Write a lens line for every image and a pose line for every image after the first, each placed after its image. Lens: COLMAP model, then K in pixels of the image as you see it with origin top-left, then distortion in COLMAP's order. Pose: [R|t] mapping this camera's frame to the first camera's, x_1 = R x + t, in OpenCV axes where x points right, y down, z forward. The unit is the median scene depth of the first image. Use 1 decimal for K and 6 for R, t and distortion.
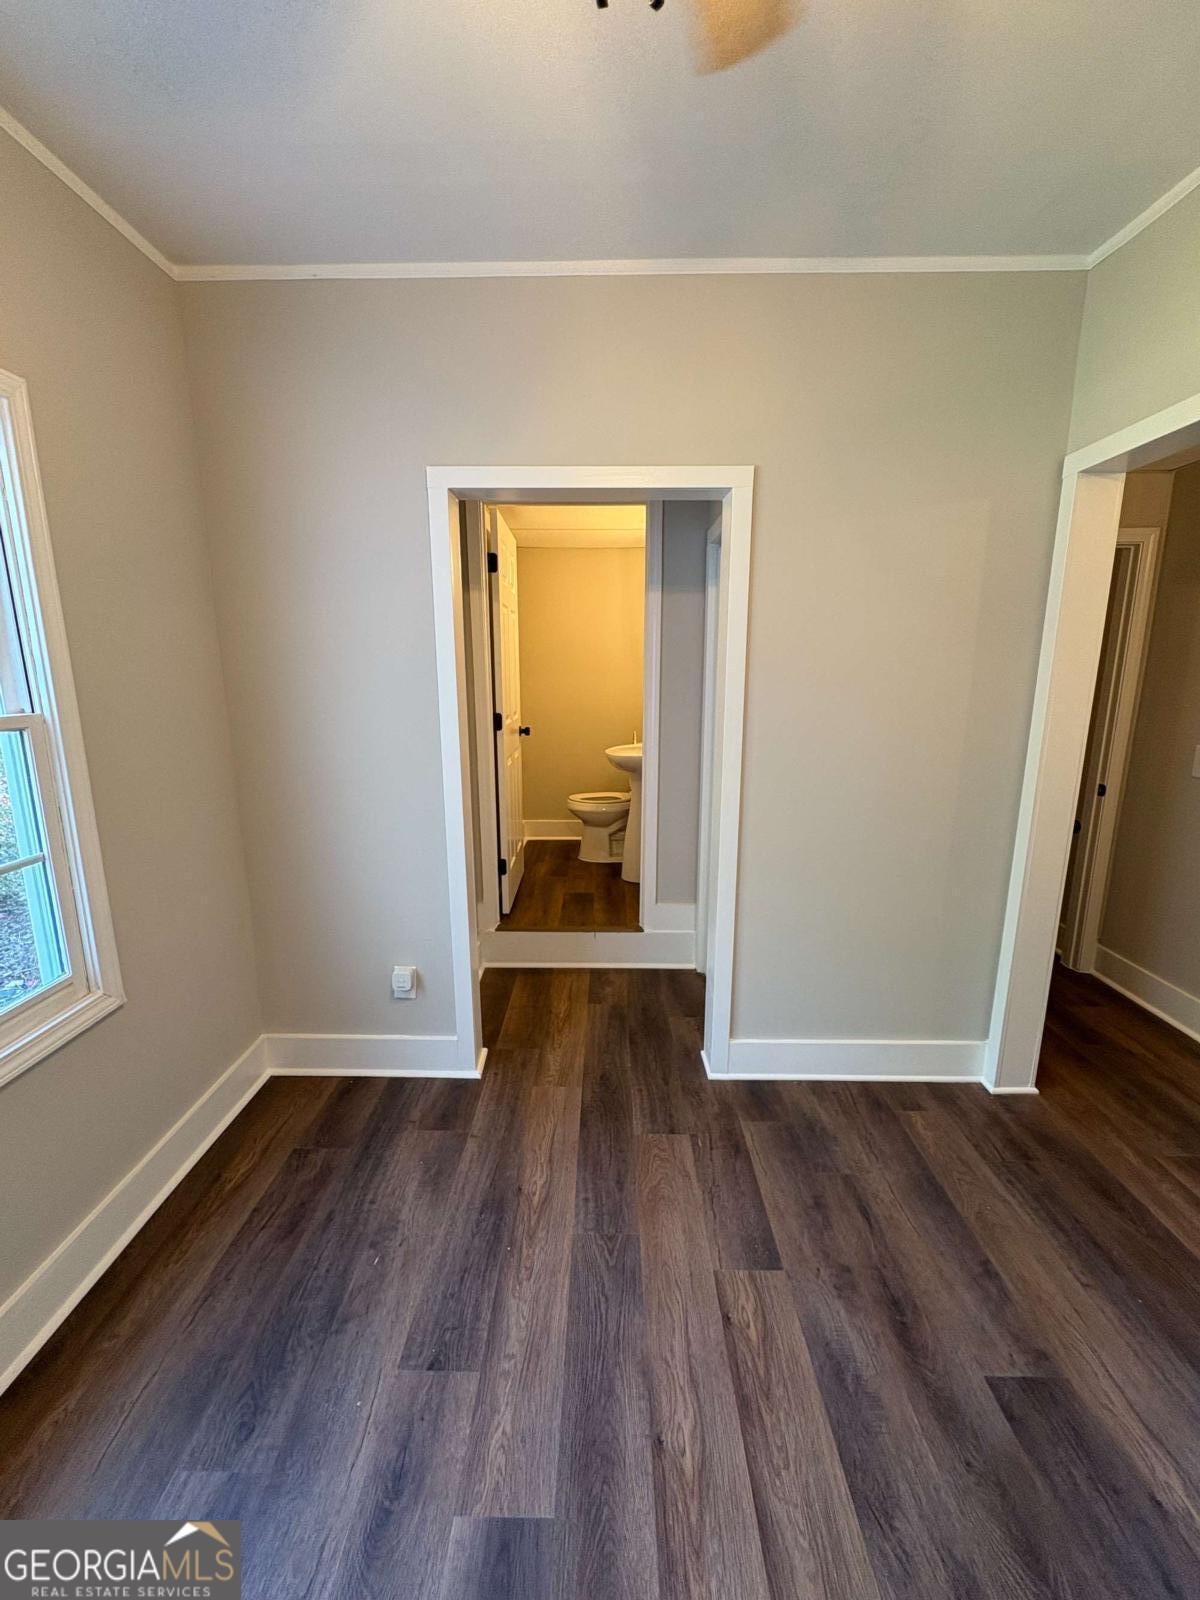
lens RADIAL K [[630.1, 0, 600.0], [0, 630.1, 800.0], [0, 0, 1]] dist [0.001683, -0.000011]
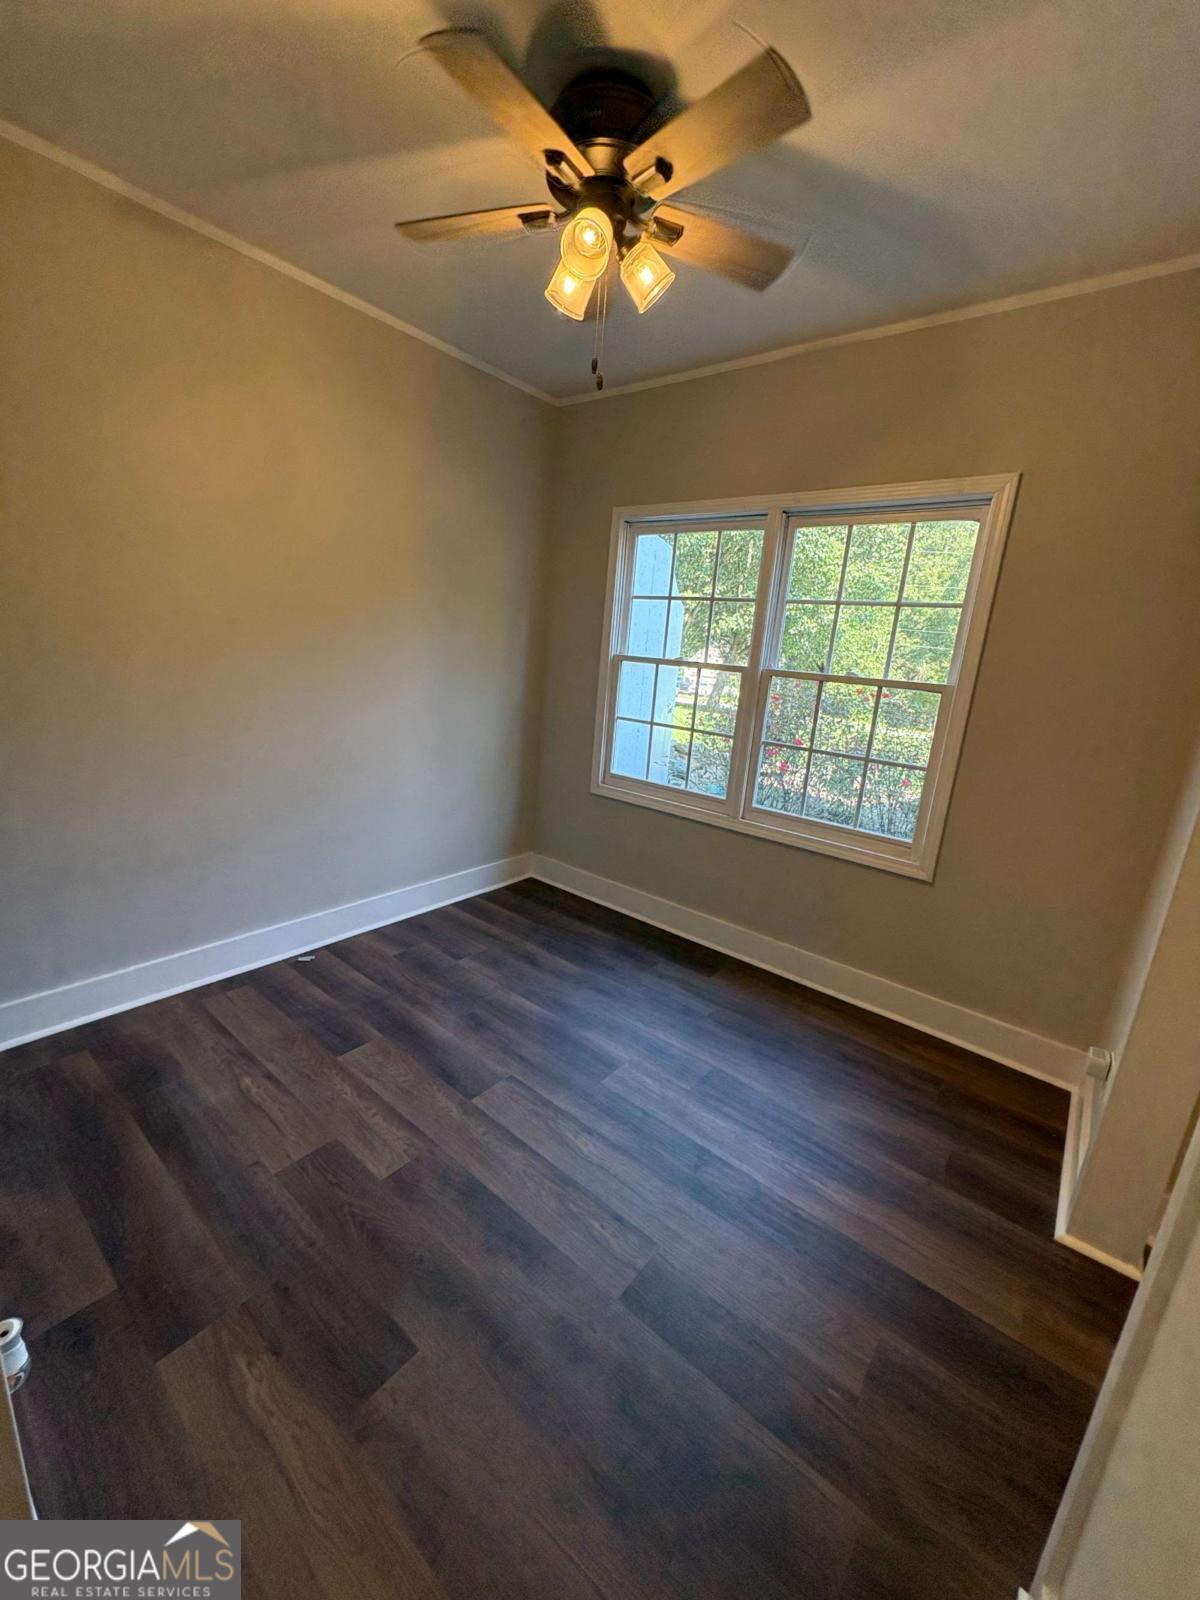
lens RADIAL K [[630.1, 0, 600.0], [0, 630.1, 800.0], [0, 0, 1]] dist [0.001683, -0.000011]
pose [[-0.612556, 0.149285, -0.776202, 0.968606], [-0.228660, 0.906547, 0.354806, -0.231917], [0.756630, 0.394824, -0.521176, 1.259756]]
